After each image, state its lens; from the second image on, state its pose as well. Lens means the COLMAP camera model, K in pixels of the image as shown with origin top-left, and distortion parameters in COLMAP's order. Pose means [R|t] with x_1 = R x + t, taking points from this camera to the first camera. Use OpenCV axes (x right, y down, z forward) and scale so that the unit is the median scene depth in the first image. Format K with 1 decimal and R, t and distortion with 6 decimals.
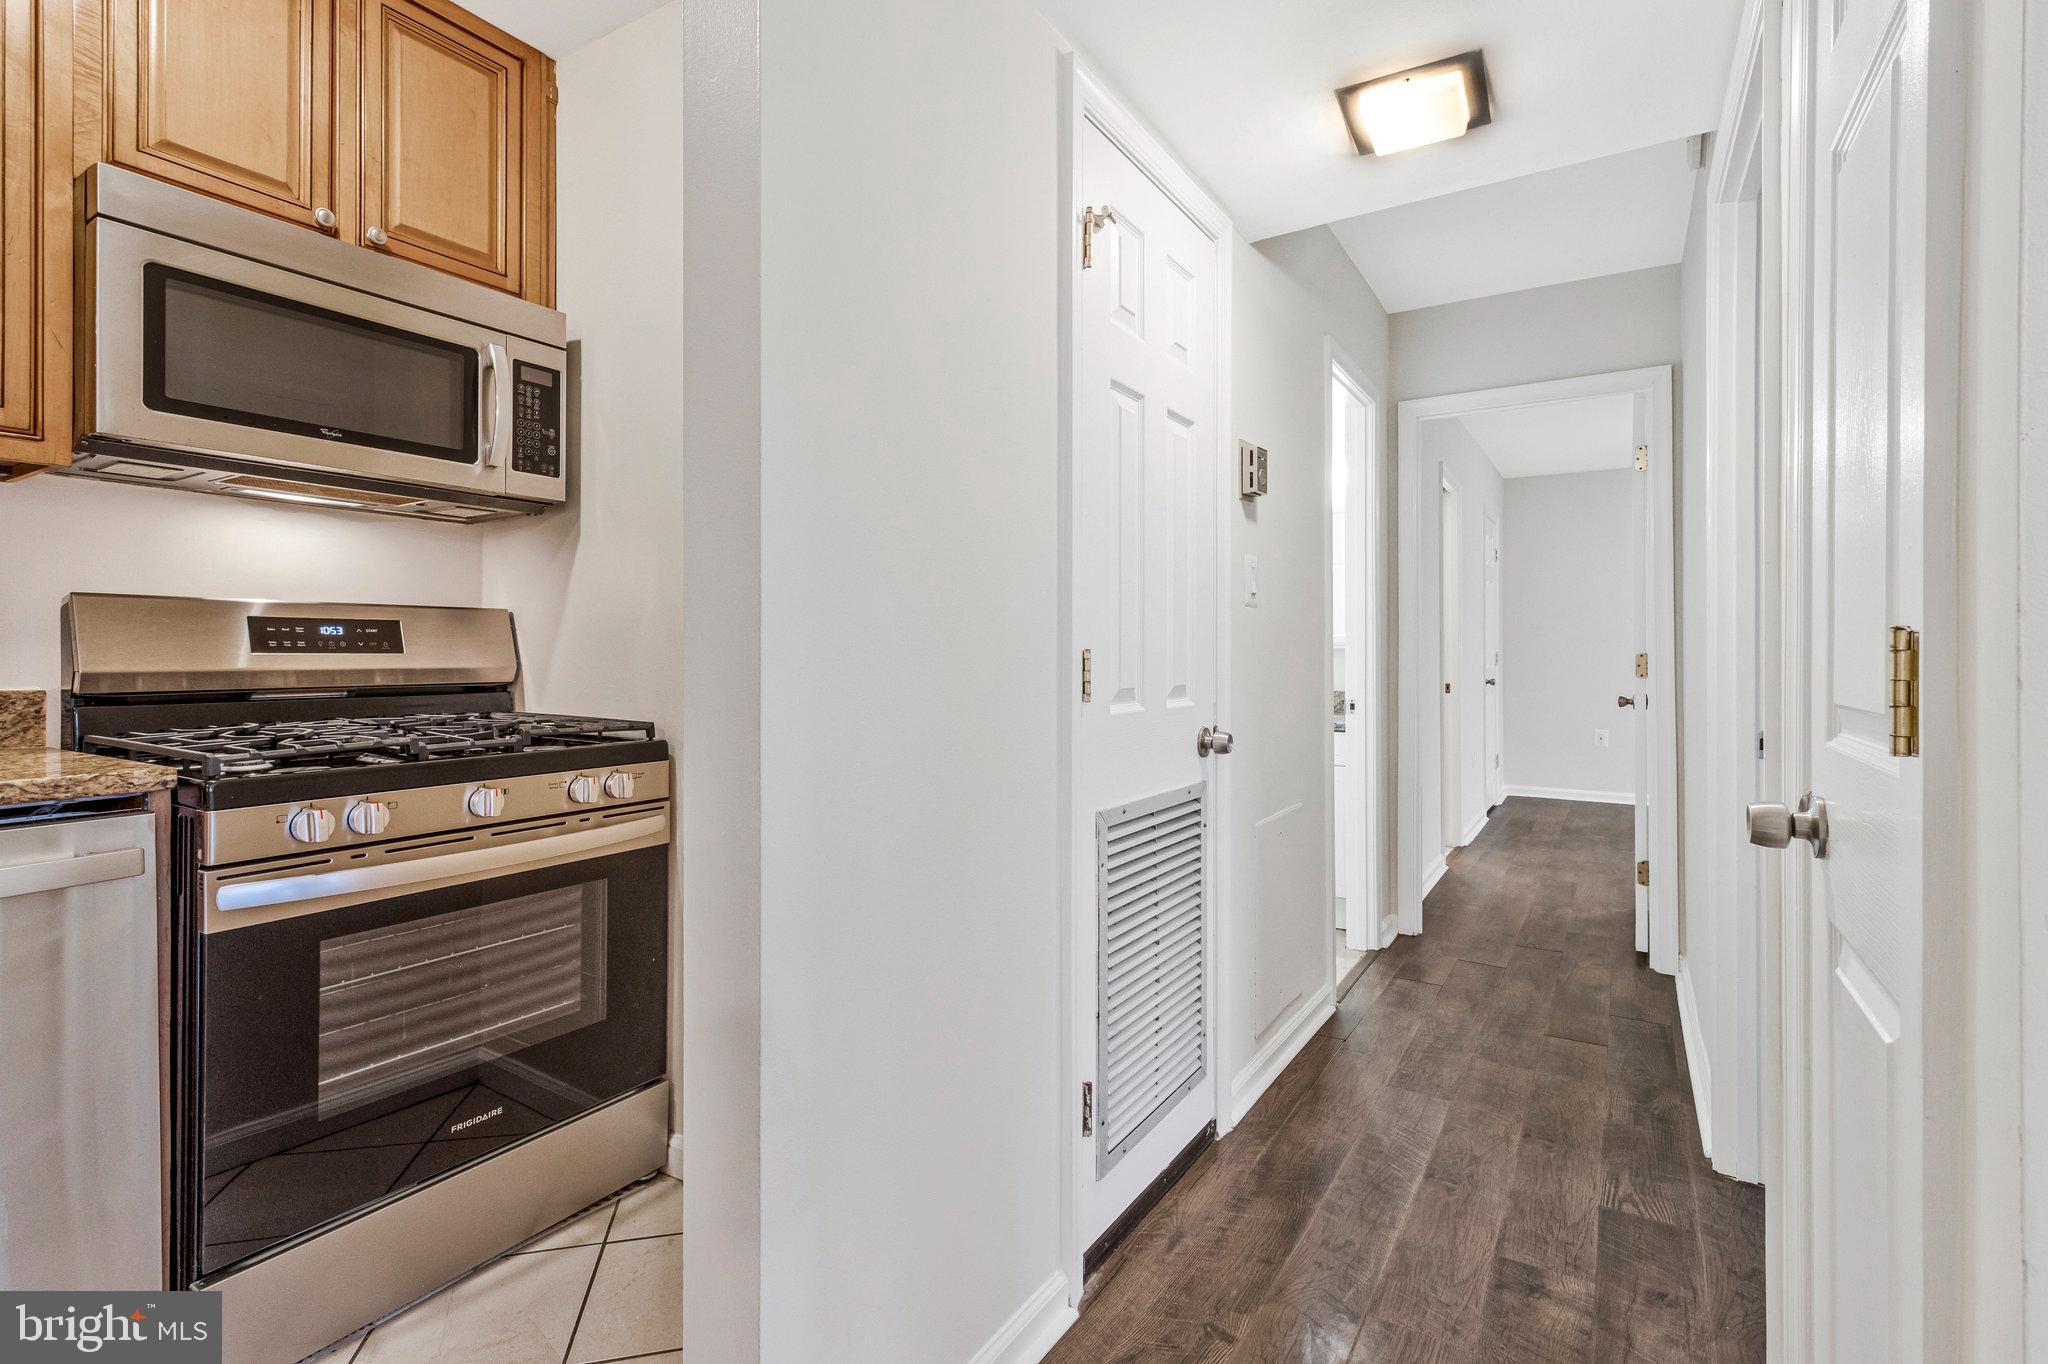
lens RADIAL K [[963.3, 0, 1021.2], [0, 963.3, 657.6], [0, 0, 1]] dist [0.003199, -0.000514]
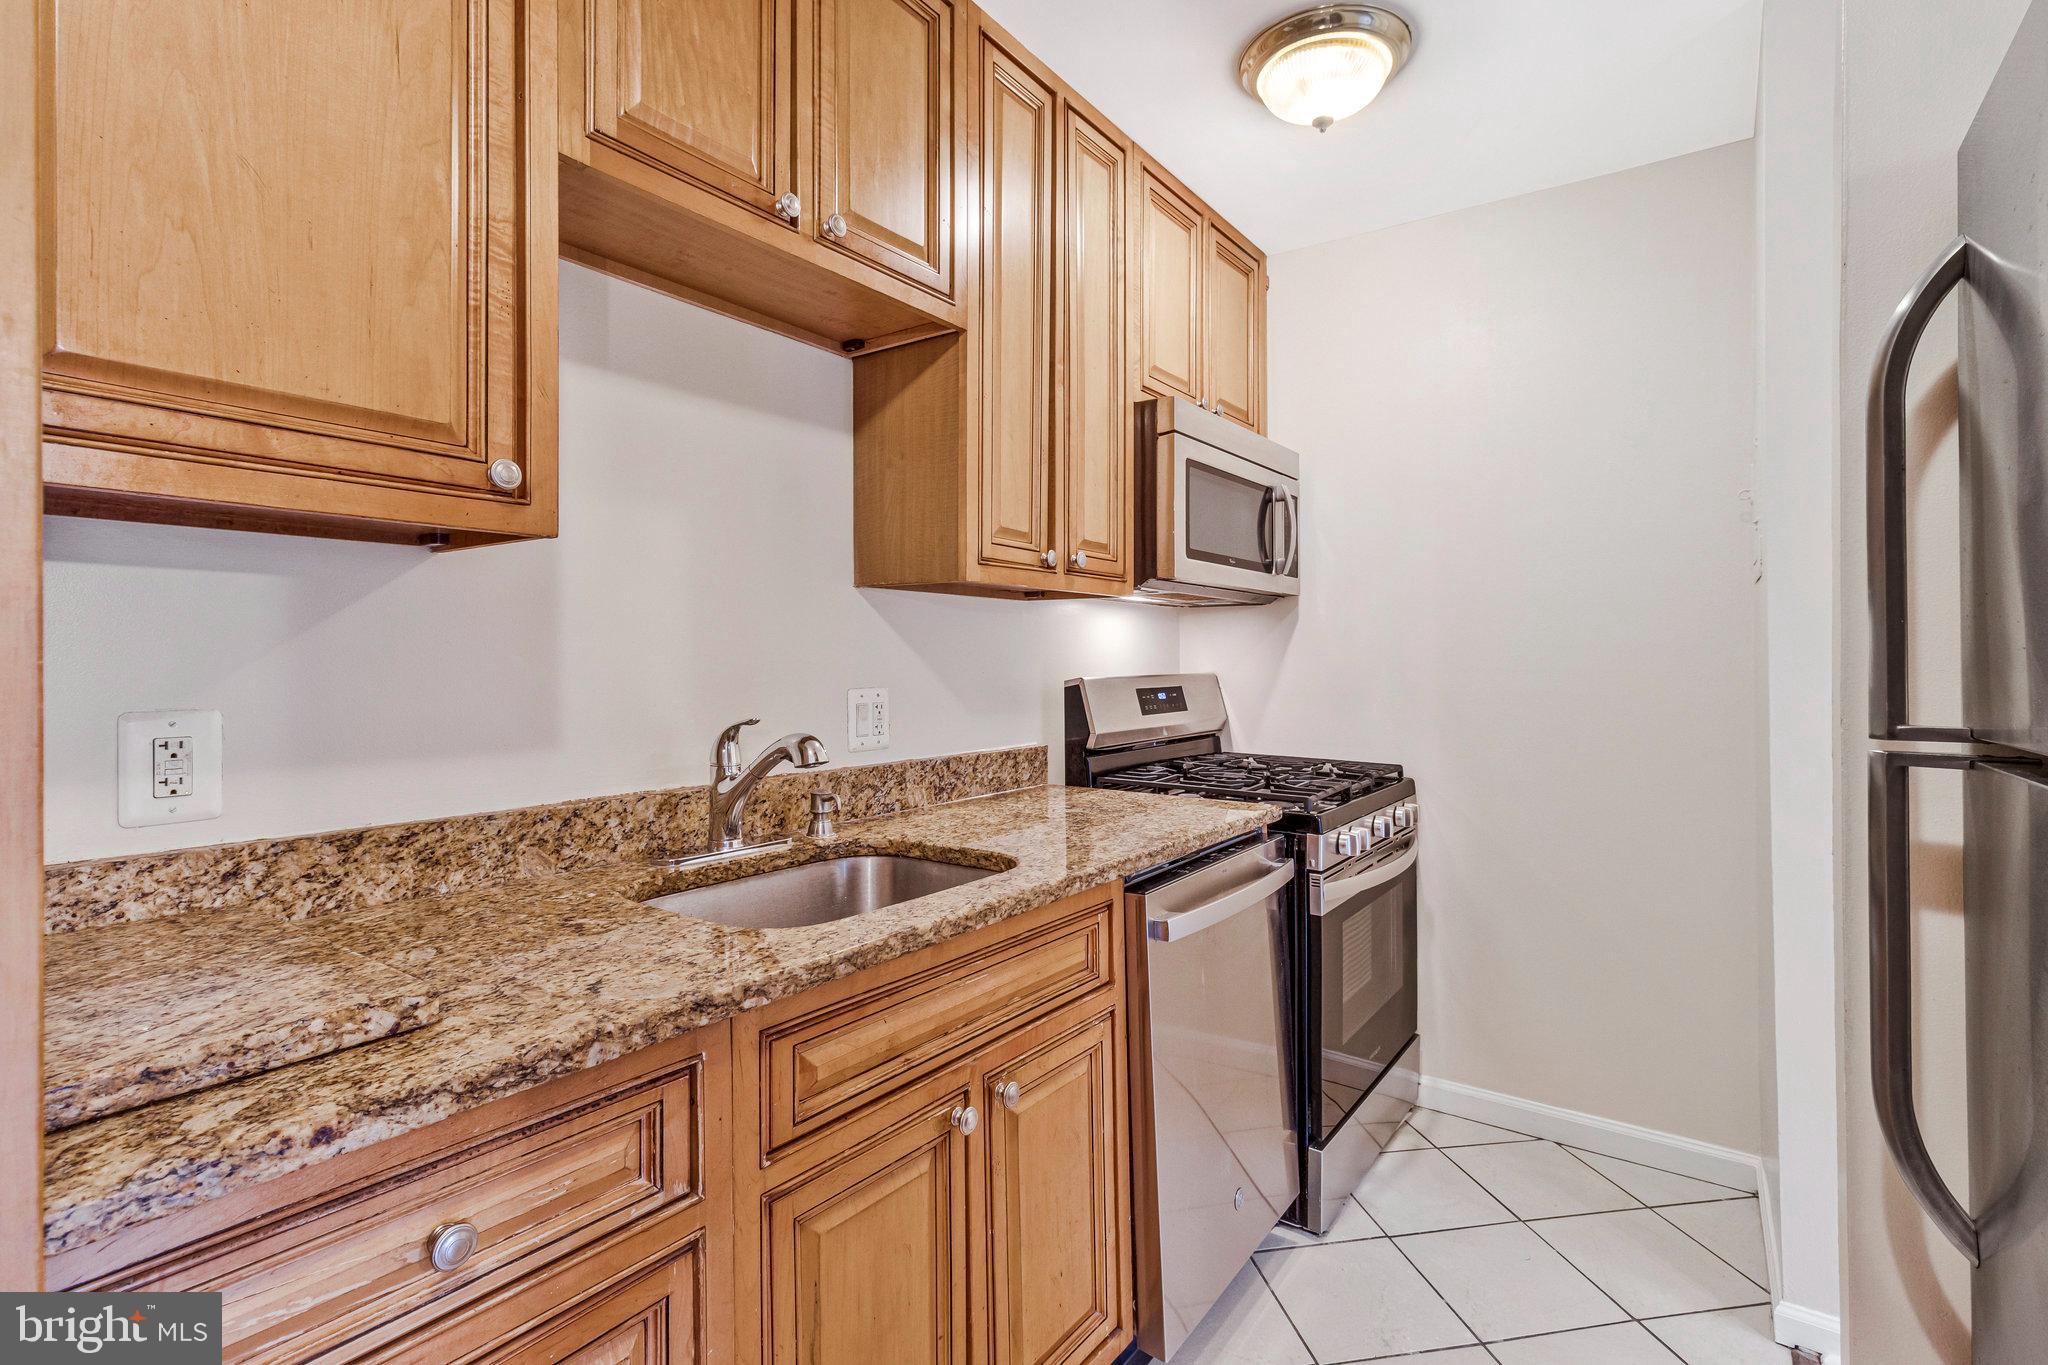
lens RADIAL K [[963.3, 0, 1012.8], [0, 963.3, 652.7], [0, 0, 1]] dist [0.003199, -0.000514]
pose [[0.997341, 0.000714, -0.072872, -0.833467], [-0.000862, 0.999998, -0.002011, -0.087339], [0.072870, 0.002068, 0.997339, -0.374720]]
